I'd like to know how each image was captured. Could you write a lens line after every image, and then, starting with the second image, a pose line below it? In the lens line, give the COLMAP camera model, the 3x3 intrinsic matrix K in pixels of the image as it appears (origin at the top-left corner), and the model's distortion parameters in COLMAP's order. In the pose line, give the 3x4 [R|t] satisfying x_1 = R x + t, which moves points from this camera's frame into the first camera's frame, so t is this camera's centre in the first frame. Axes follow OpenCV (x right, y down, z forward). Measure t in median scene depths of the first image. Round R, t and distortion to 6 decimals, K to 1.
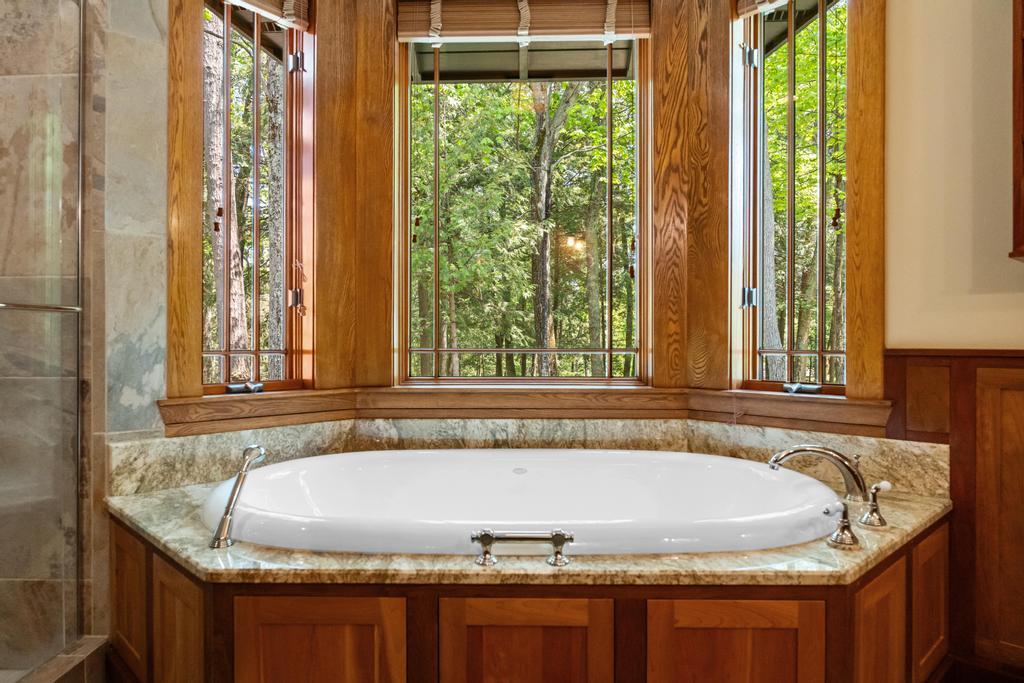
lens RADIAL K [[676.6, 0, 512.0], [0, 676.6, 341.5], [0, 0, 1]] dist [0.001659, 0.000102]
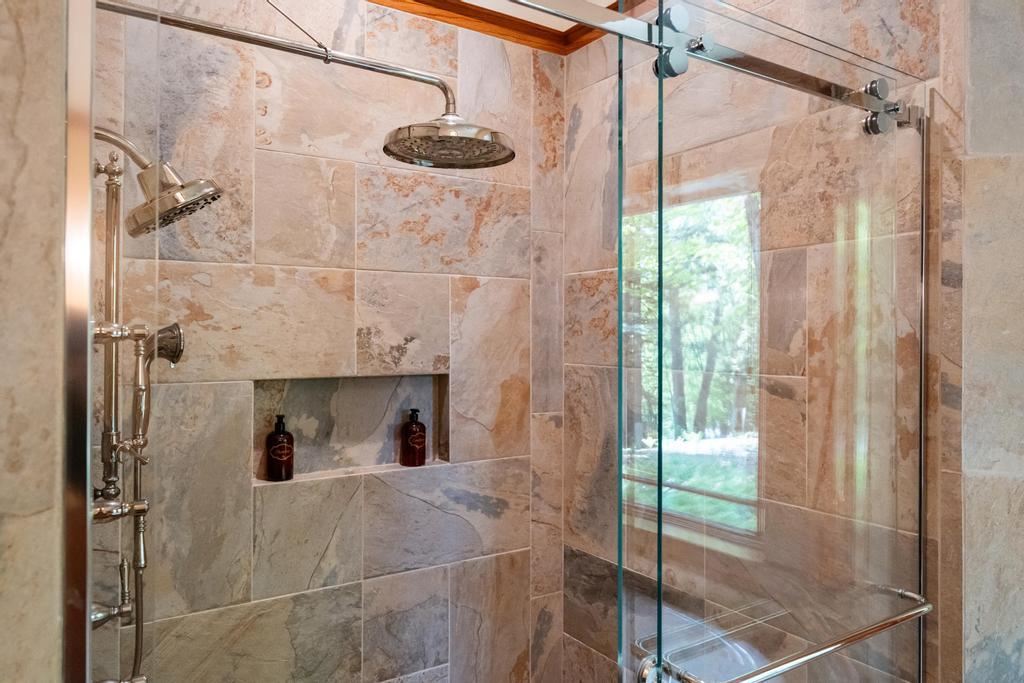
lens RADIAL K [[706.9, 0, 512.0], [0, 706.9, 341.5], [0, 0, 1]] dist [0.000080, 0.000646]
pose [[0.571828, 0.002323, -0.820370, -0.292975], [-0.004786, 0.999988, -0.000505, -0.283170], [0.820360, 0.004215, 0.571833, 0.263979]]
